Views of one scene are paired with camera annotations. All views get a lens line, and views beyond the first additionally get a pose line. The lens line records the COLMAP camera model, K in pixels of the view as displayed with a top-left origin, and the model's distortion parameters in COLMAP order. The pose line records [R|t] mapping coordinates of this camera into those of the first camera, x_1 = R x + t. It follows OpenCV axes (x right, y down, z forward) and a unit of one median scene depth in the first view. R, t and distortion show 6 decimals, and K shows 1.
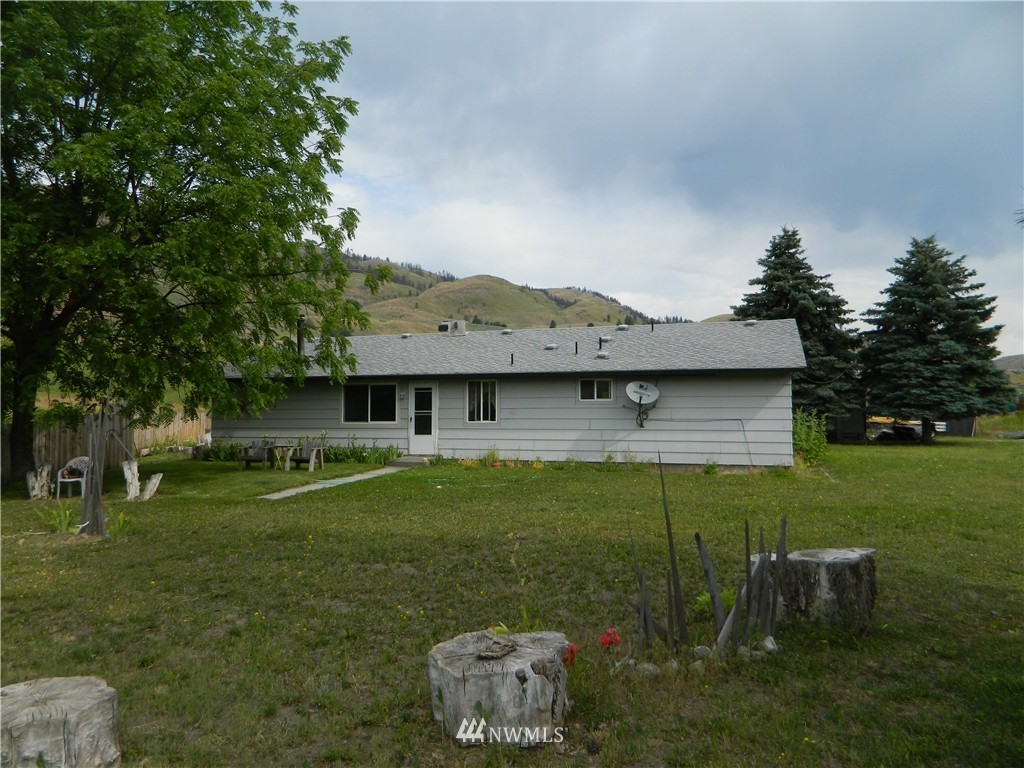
lens RADIAL K [[761.2, 0, 506.4], [0, 761.2, 381.0], [0, 0, 1]] dist [0.004350, 0.001576]
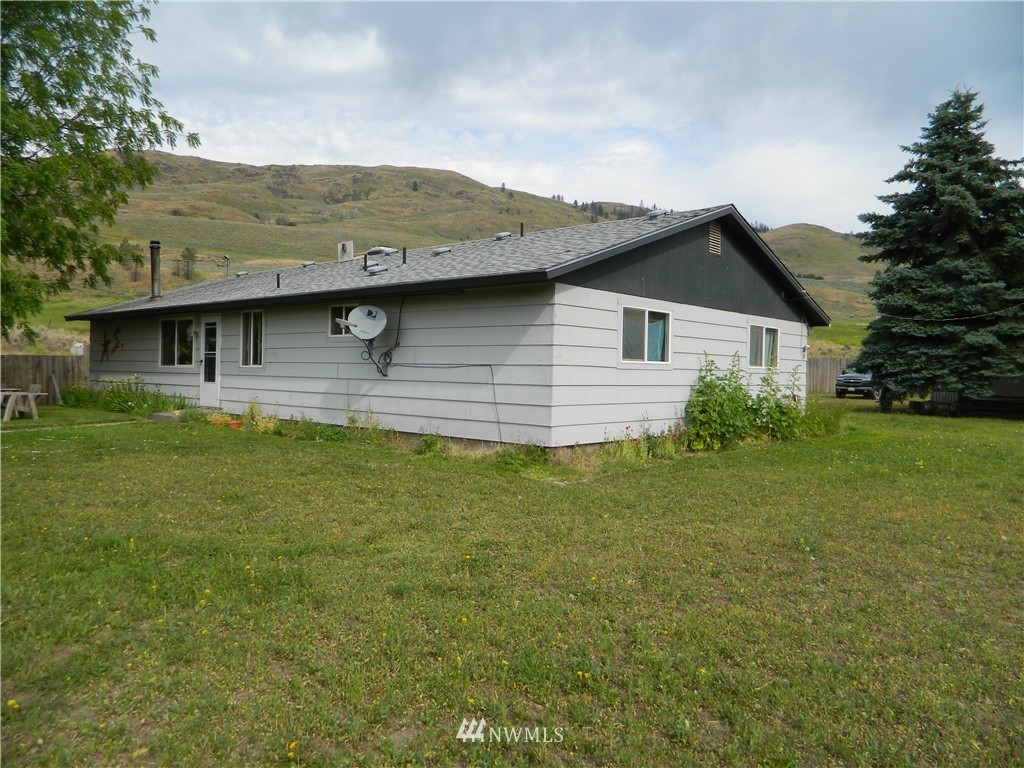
lens RADIAL K [[761.2, 0, 506.4], [0, 761.2, 381.0], [0, 0, 1]] dist [0.004350, 0.001576]
pose [[0.918867, 0.022294, -0.393937, 0.483517], [-0.000984, 0.998529, 0.054215, 0.026343], [0.394566, -0.049428, 0.917537, 0.394367]]
